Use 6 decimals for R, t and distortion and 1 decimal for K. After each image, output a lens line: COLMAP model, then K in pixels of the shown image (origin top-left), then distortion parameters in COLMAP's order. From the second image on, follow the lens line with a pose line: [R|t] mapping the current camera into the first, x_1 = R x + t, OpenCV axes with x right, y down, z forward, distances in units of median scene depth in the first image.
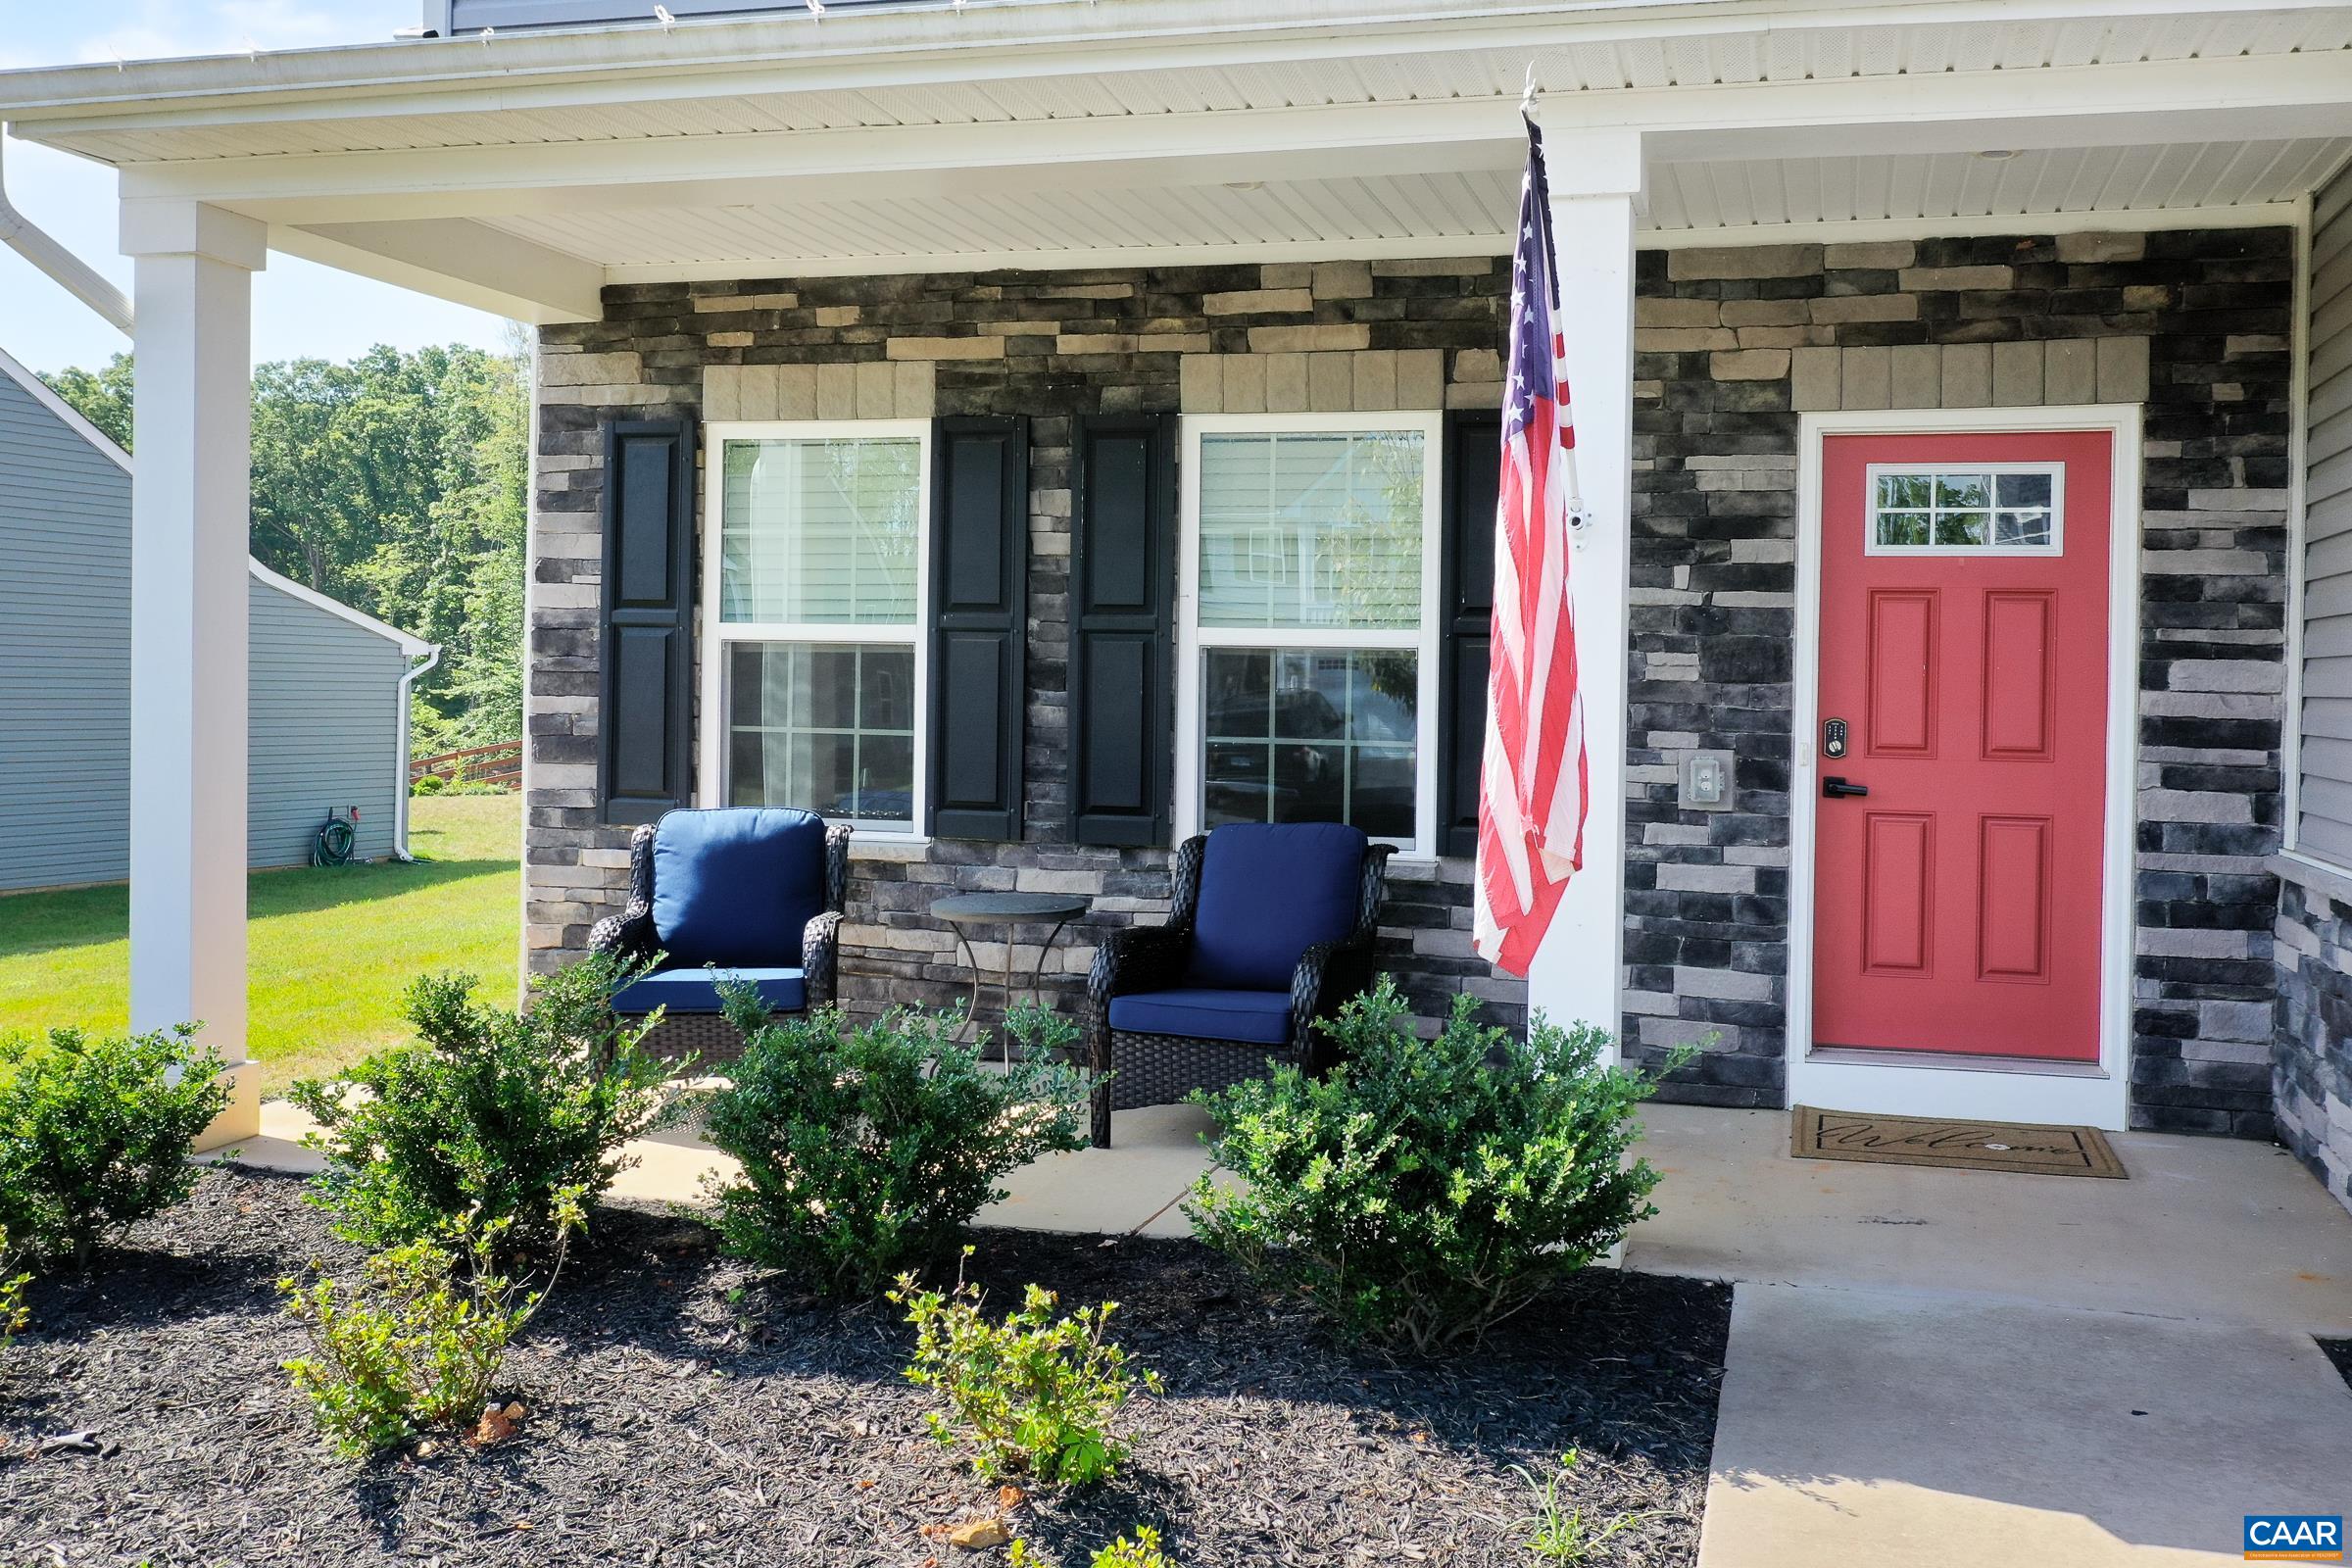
lens RADIAL K [[1931.5, 0, 1304.9], [0, 1931.5, 695.6], [0, 0, 1]] dist [0.008720, 0.003454]
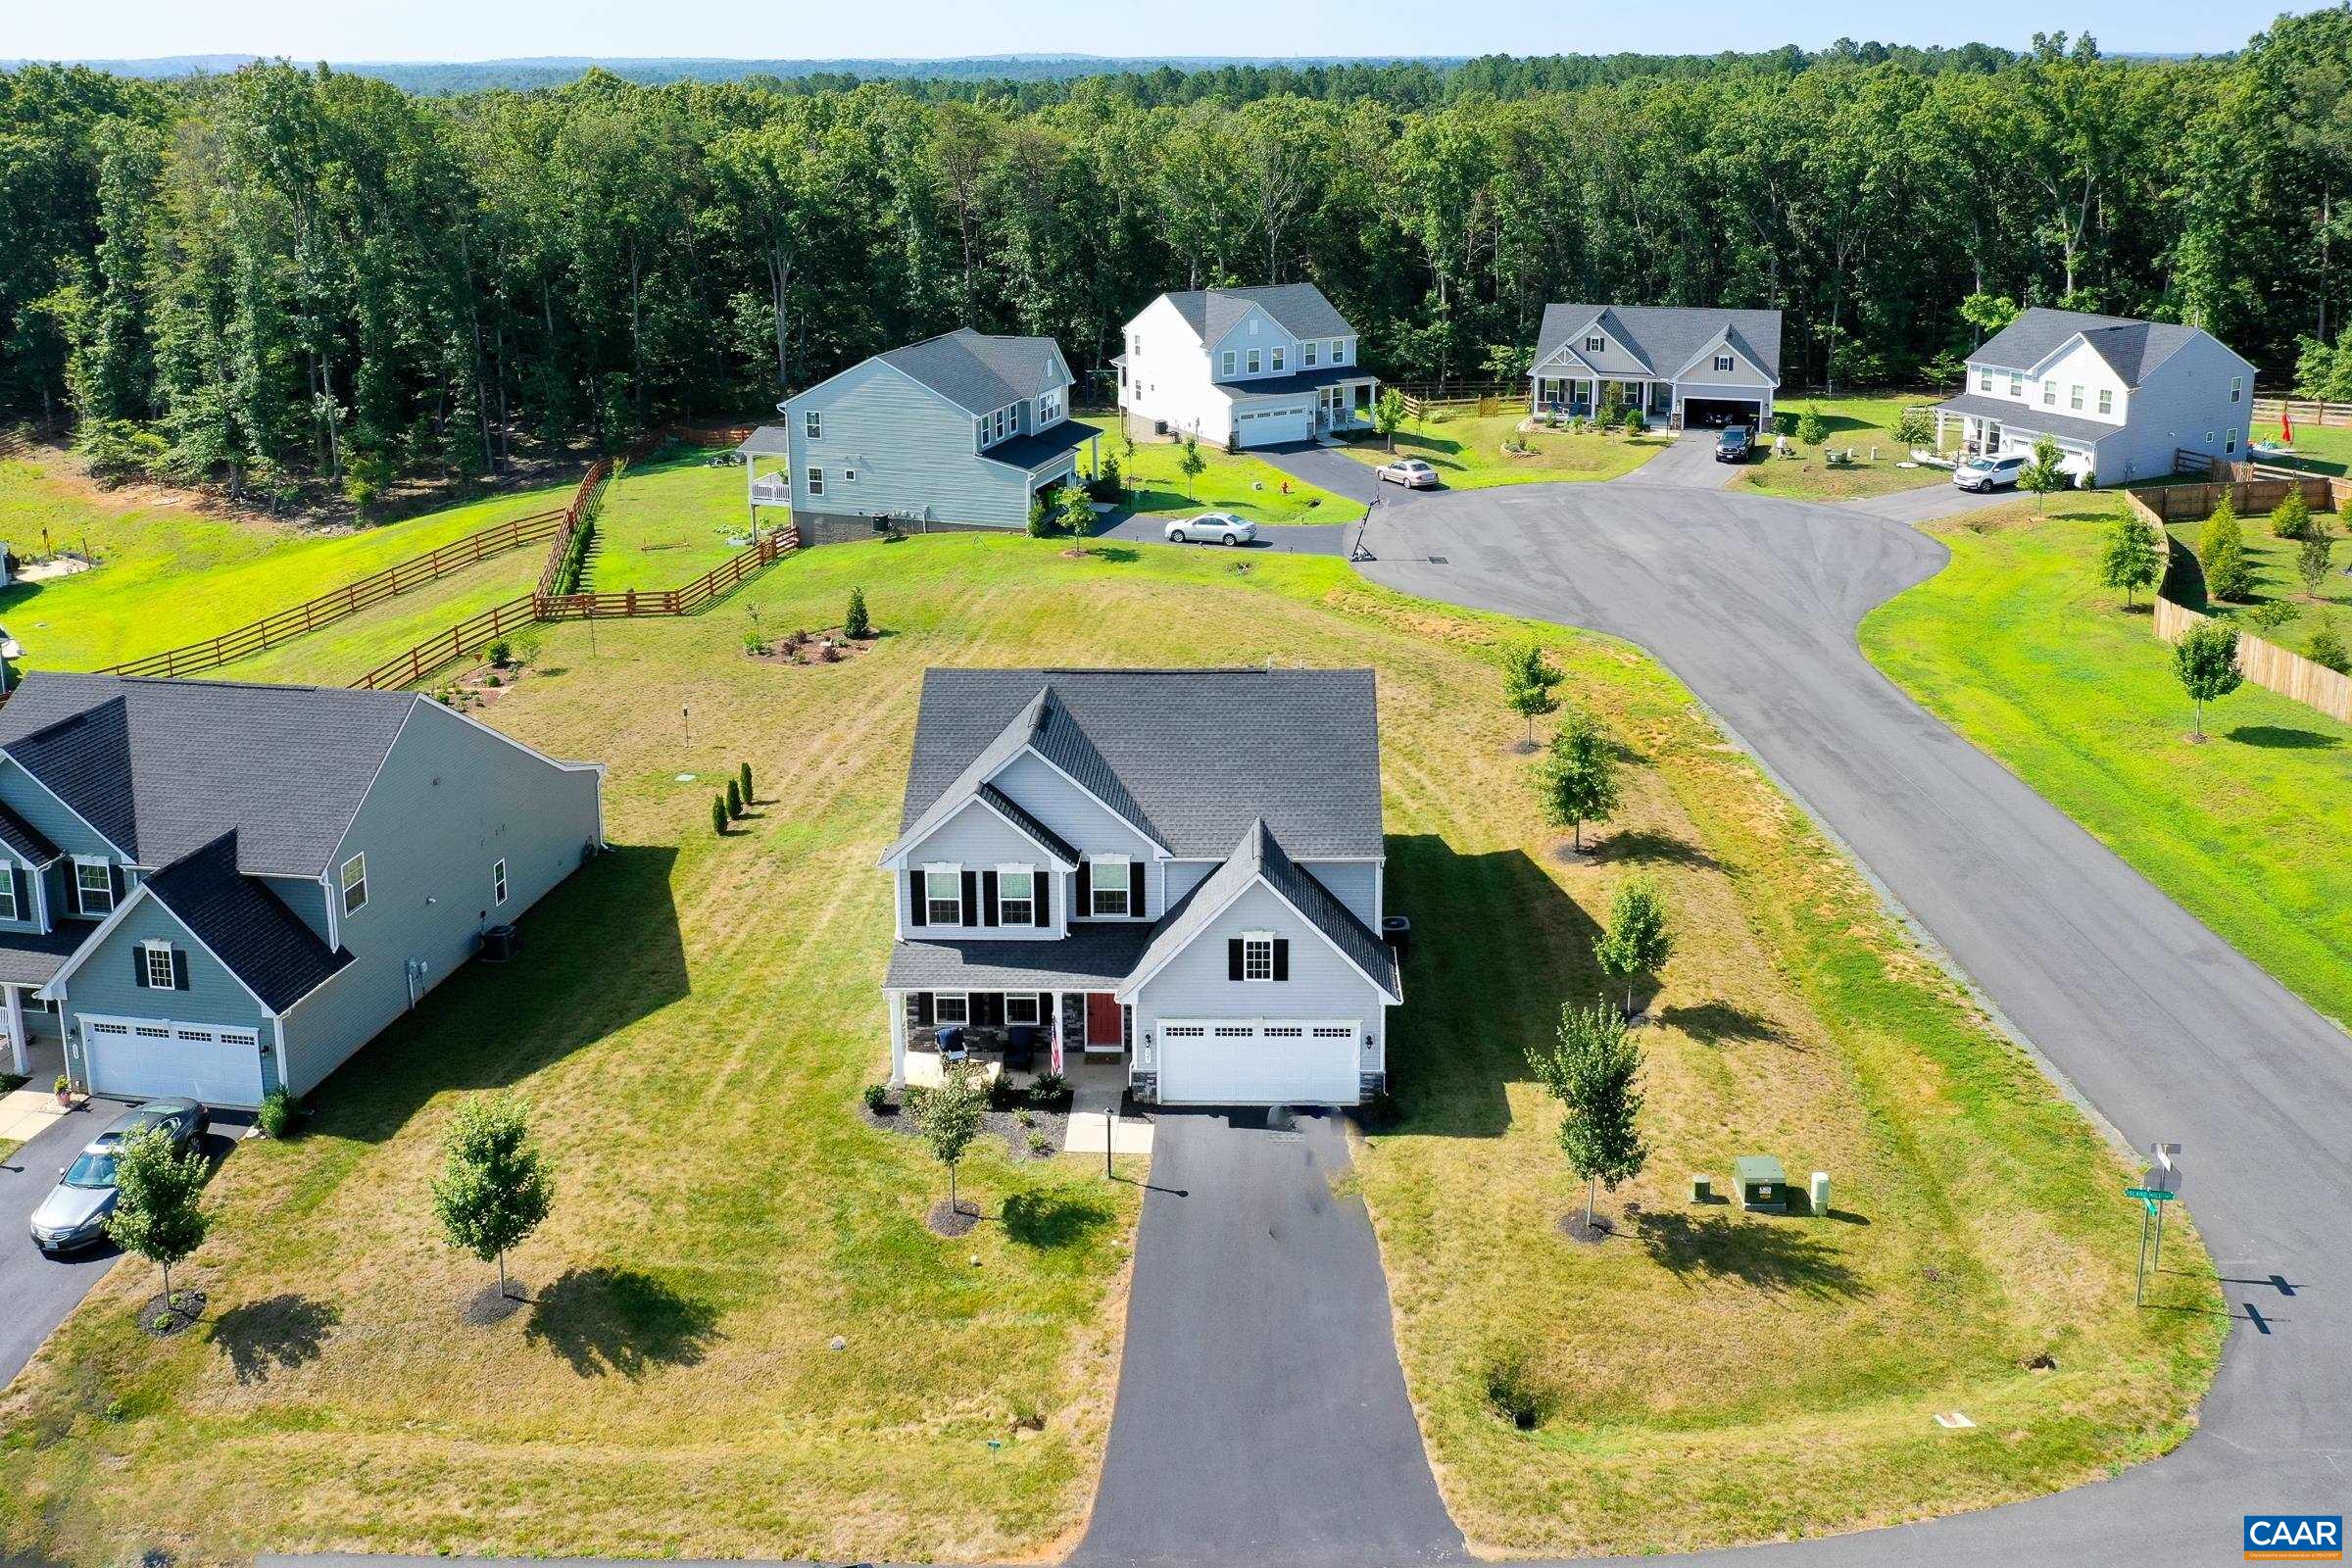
lens RADIAL K [[1915.4, 0, 1216.6], [0, 1915.4, 464.4], [0, 0, 1]] dist [0.001634, -0.001344]
pose [[0.977617, -0.061290, 0.201267, -0.636385], [0.021415, 0.980647, 0.194609, -3.531630], [-0.209299, -0.185943, 0.960010, -5.987090]]
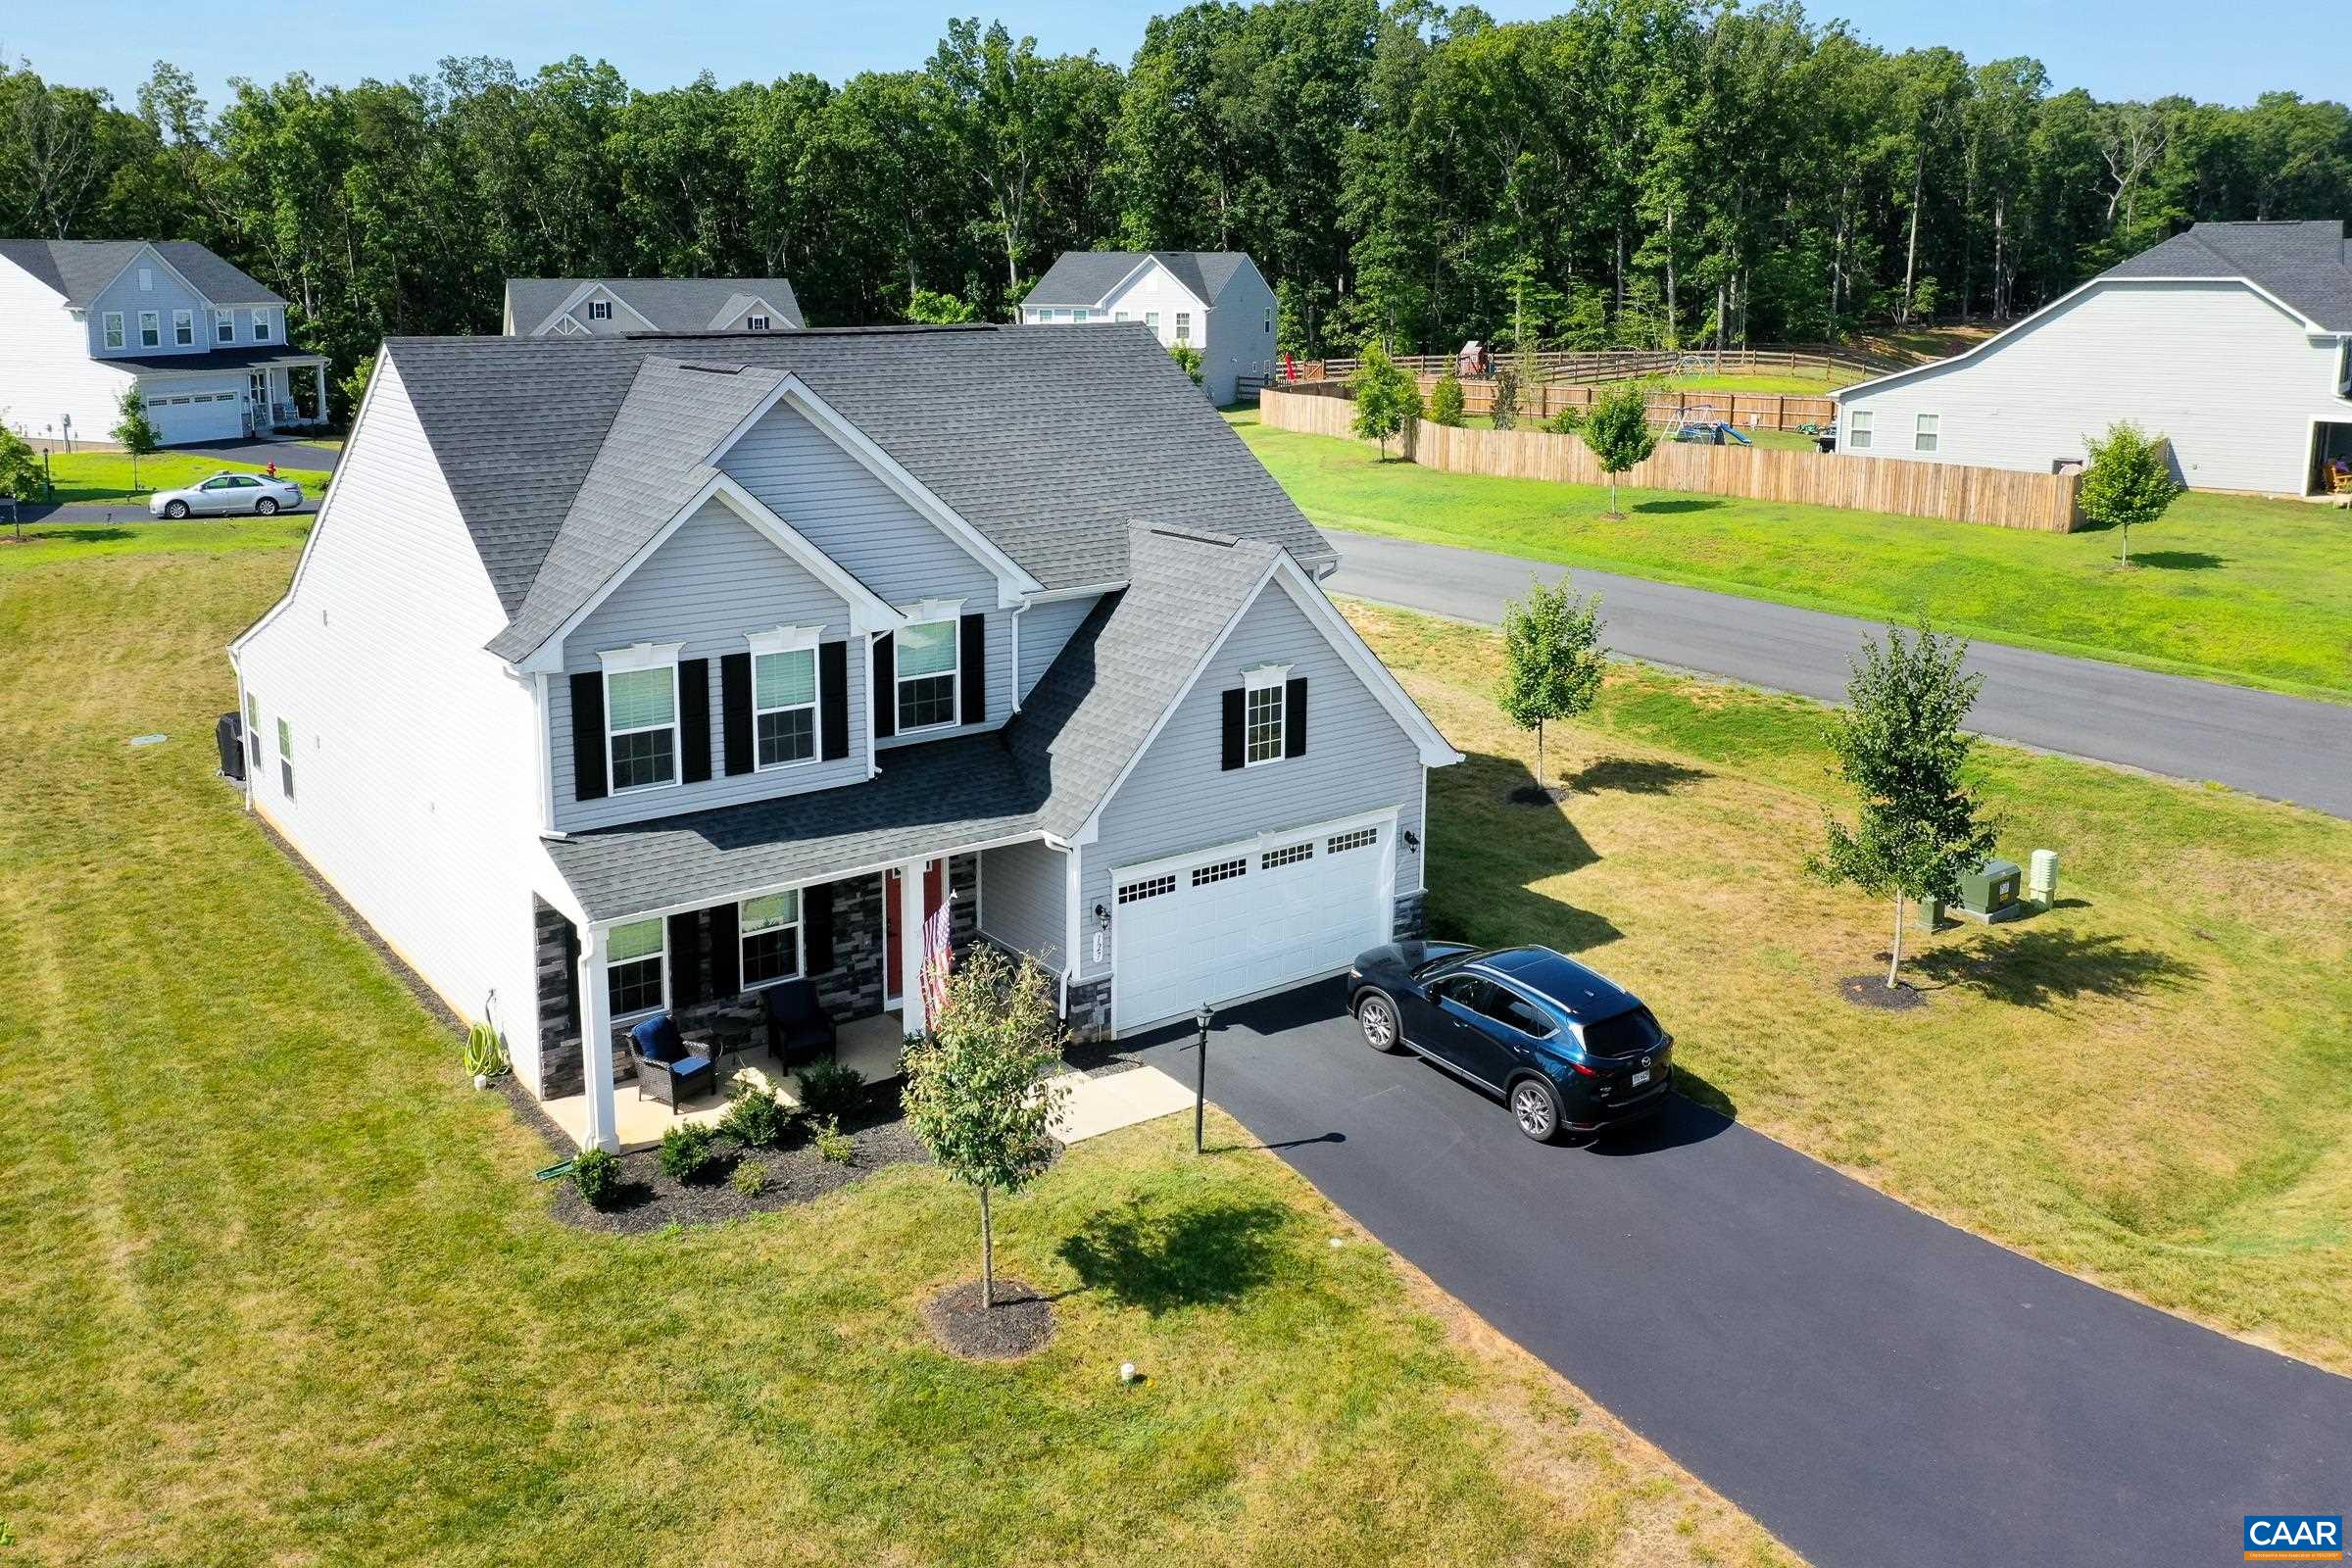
lens RADIAL K [[1927.9, 0, 1170.0], [0, 1927.9, 576.6], [0, 0, 1]] dist [0.005321, -0.006747]
pose [[0.642591, -0.138391, 0.753608, -2.233983], [0.012583, 0.985327, 0.170213, -1.335797], [-0.766106, -0.099895, 0.634904, -1.908093]]
